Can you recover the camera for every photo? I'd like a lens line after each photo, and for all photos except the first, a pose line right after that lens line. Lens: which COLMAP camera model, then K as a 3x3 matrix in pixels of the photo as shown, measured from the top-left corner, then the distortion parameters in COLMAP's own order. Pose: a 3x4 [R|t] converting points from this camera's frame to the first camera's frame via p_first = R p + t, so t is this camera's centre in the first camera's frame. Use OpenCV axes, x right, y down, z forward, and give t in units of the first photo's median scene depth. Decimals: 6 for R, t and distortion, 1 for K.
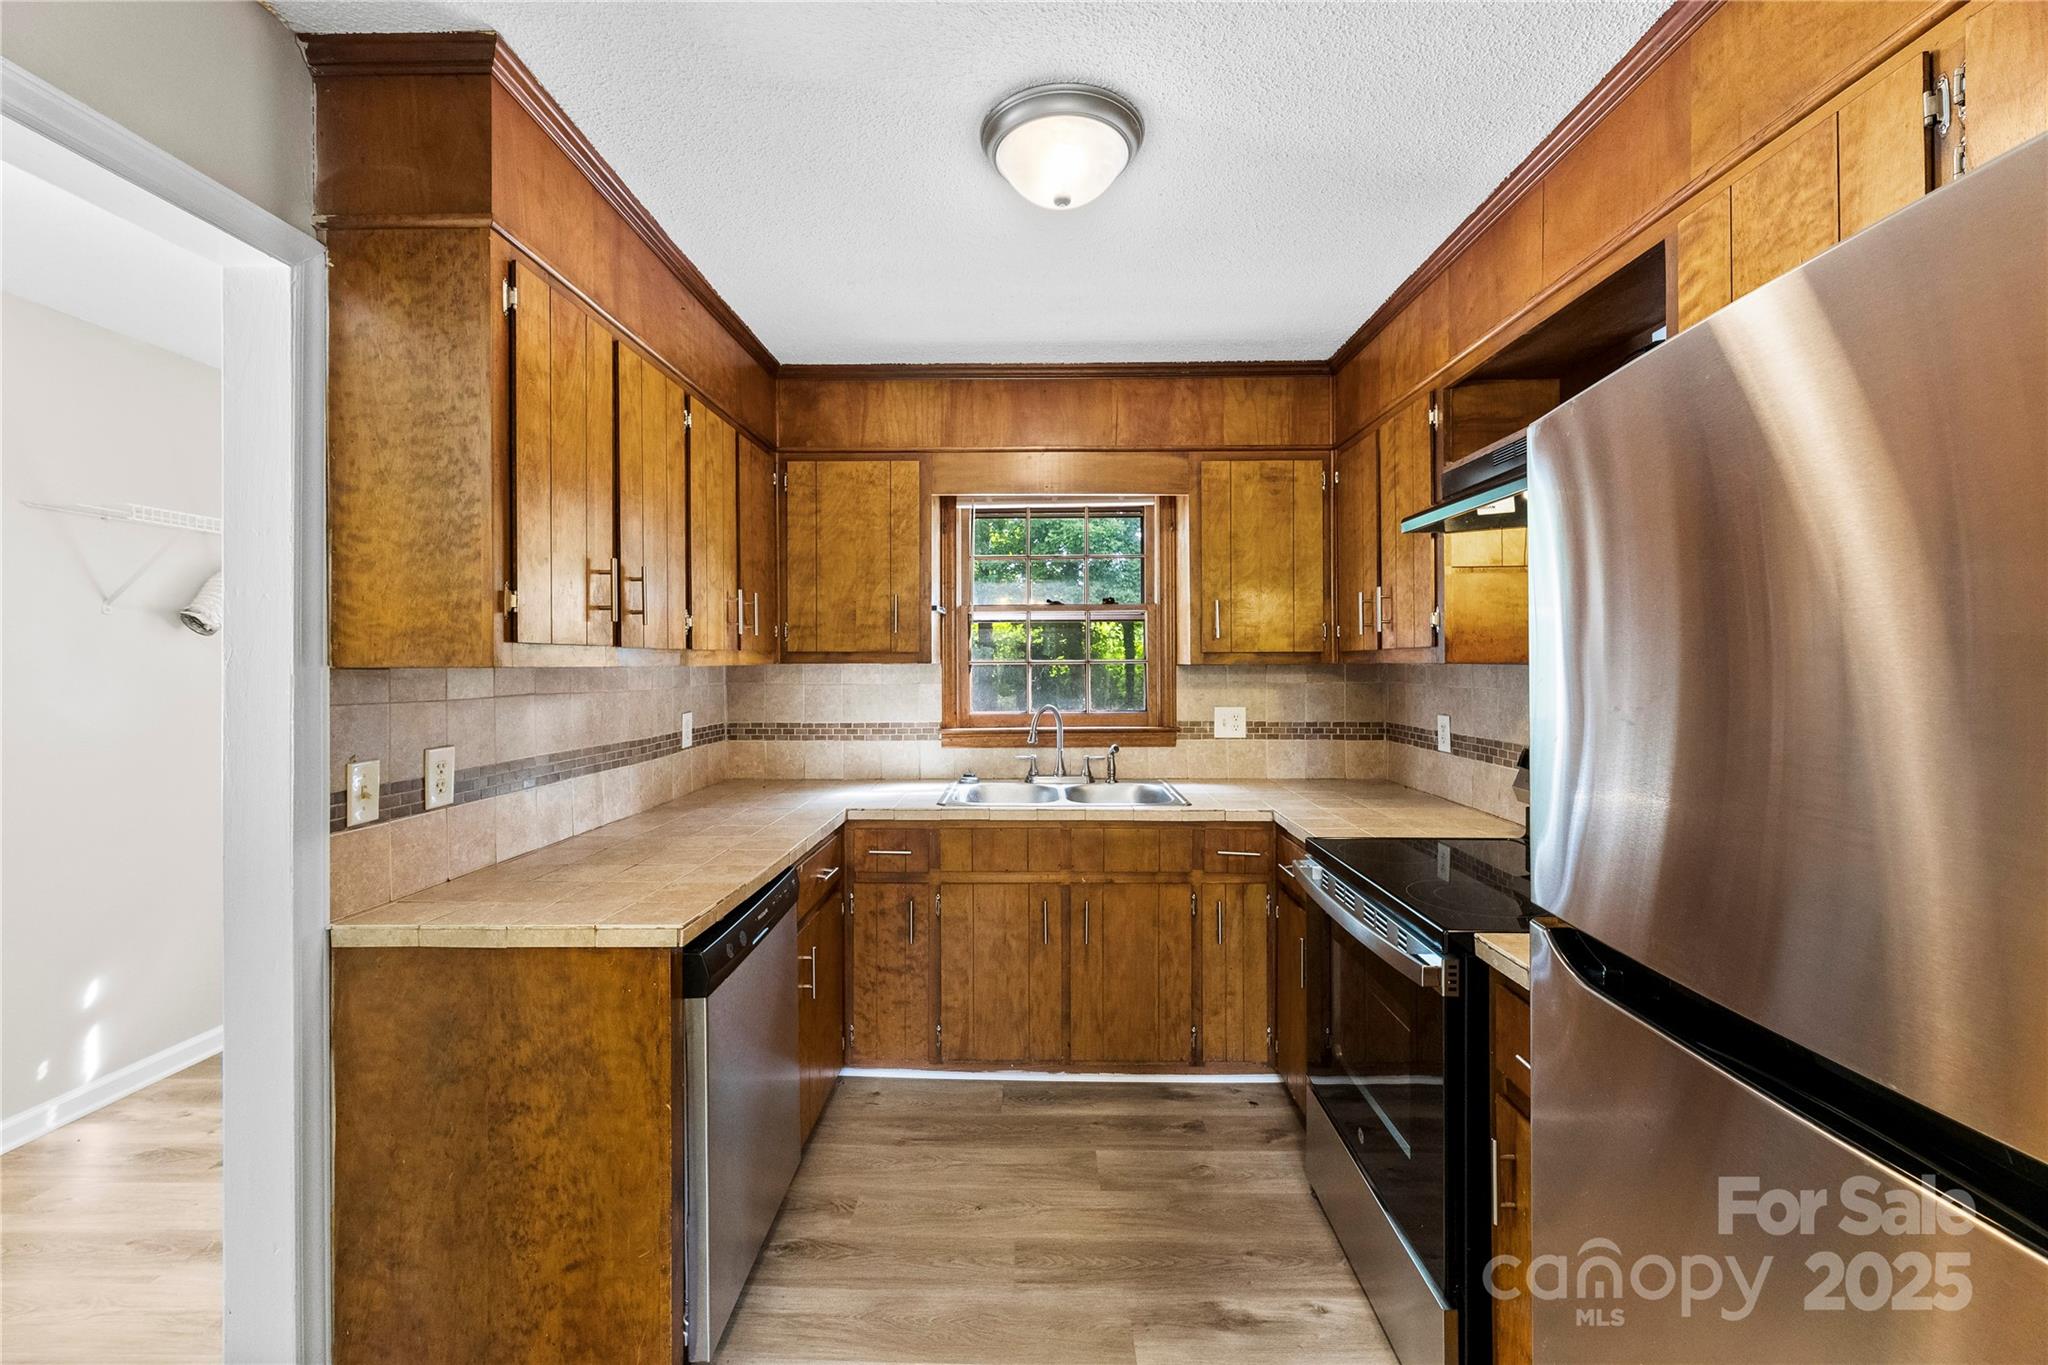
lens RADIAL K [[830.3, 0, 1033.8], [0, 830.3, 669.0], [0, 0, 1]] dist [0.001691, 0.000316]
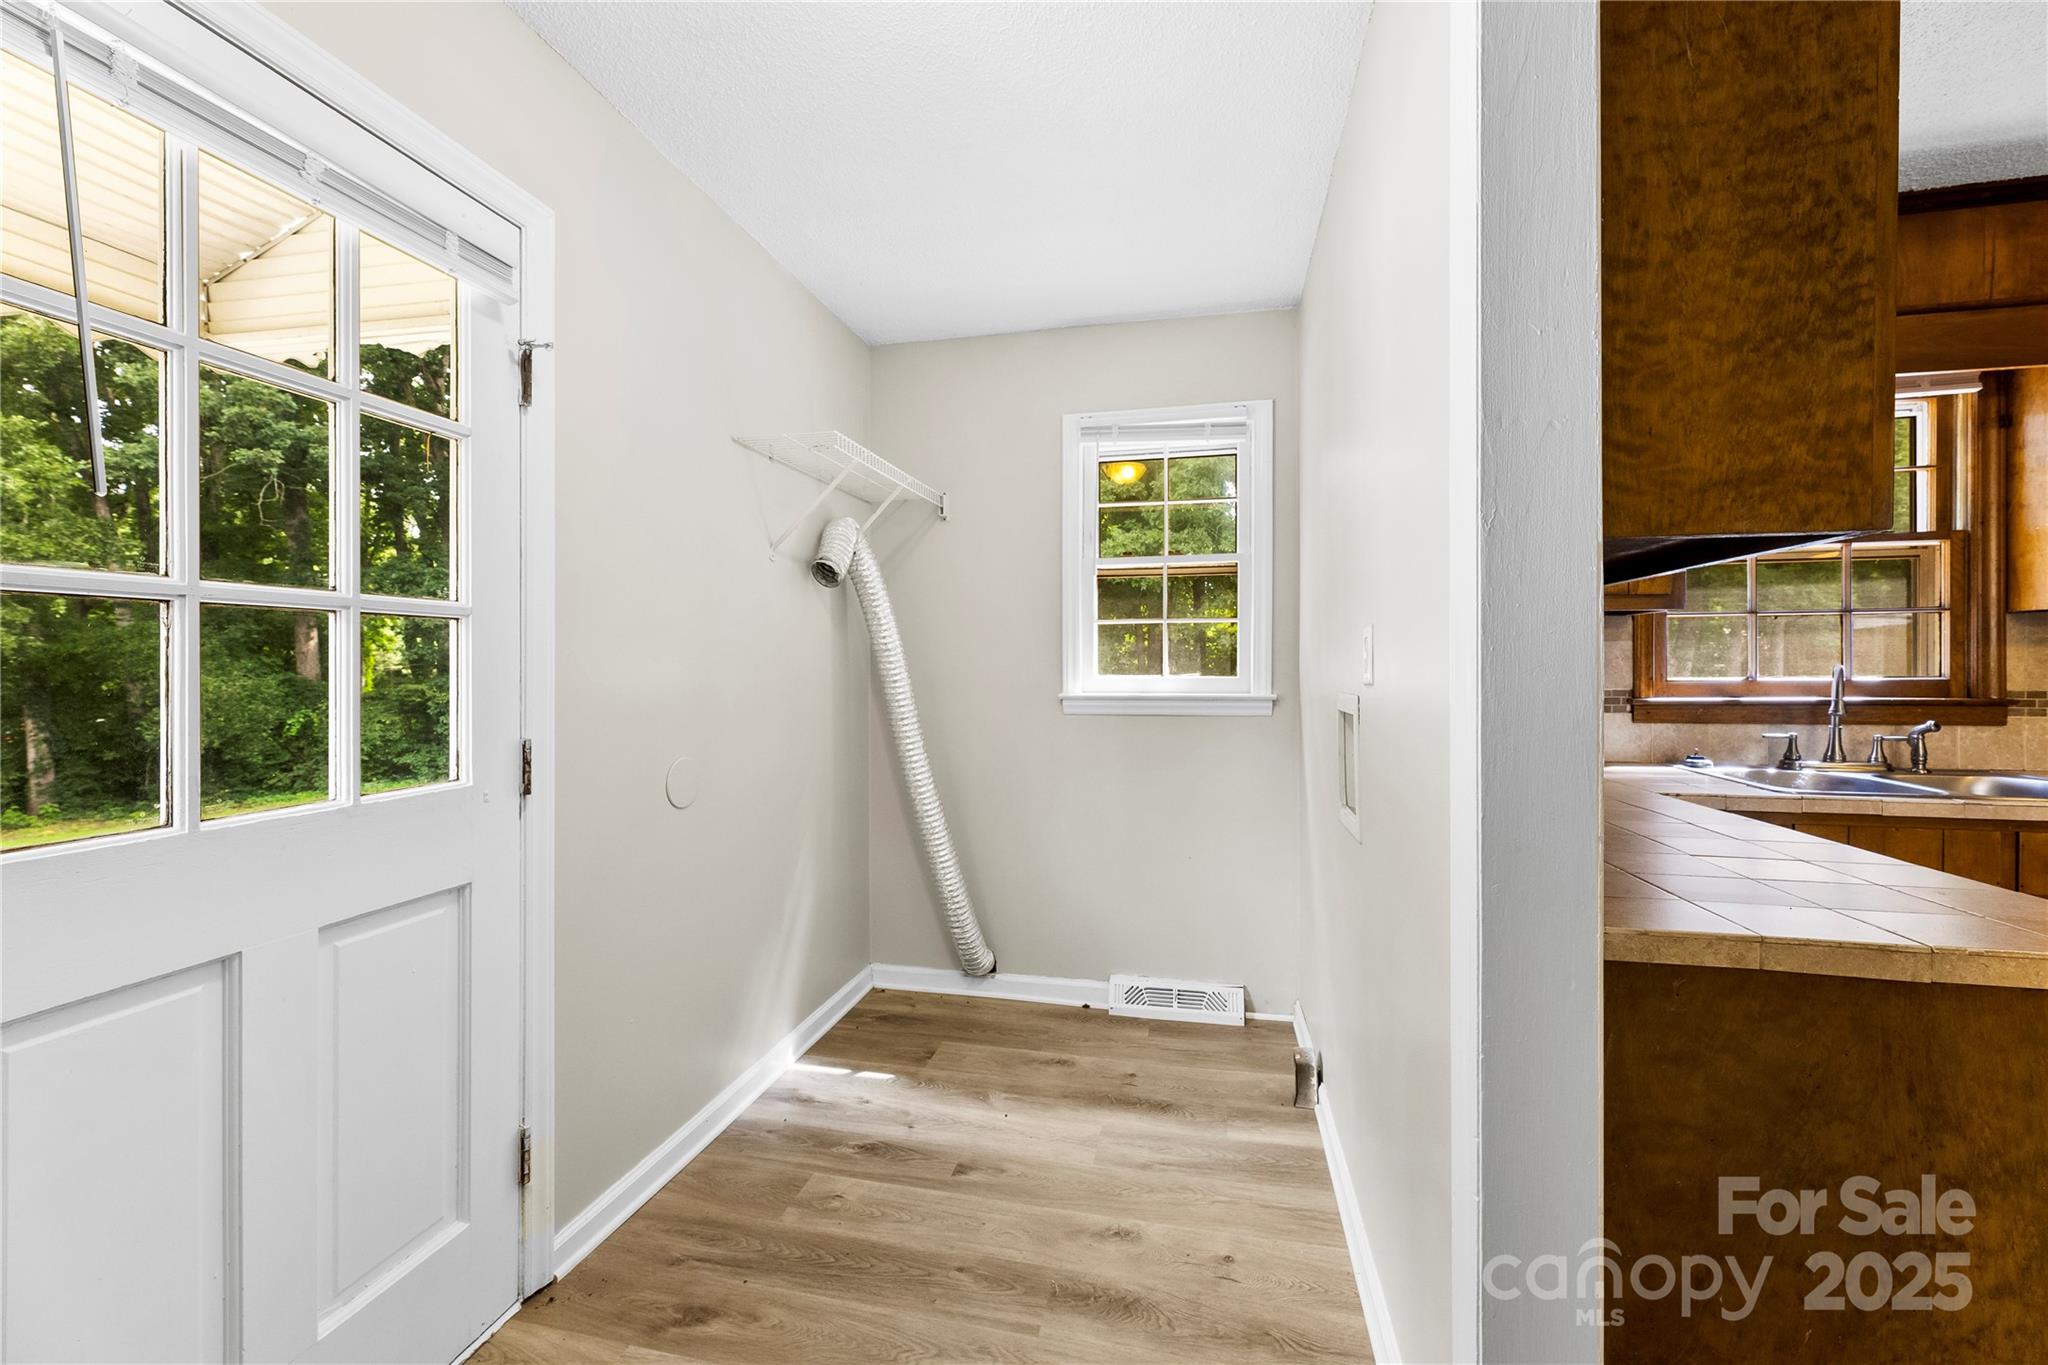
lens RADIAL K [[830.3, 0, 1013.0], [0, 830.3, 678.5], [0, 0, 1]] dist [0.001691, 0.000316]
pose [[0.978722, 0.002190, -0.205177, -1.165871], [-0.000974, 0.999981, 0.006029, 0.106518], [0.205187, -0.005701, 0.978706, 0.256809]]
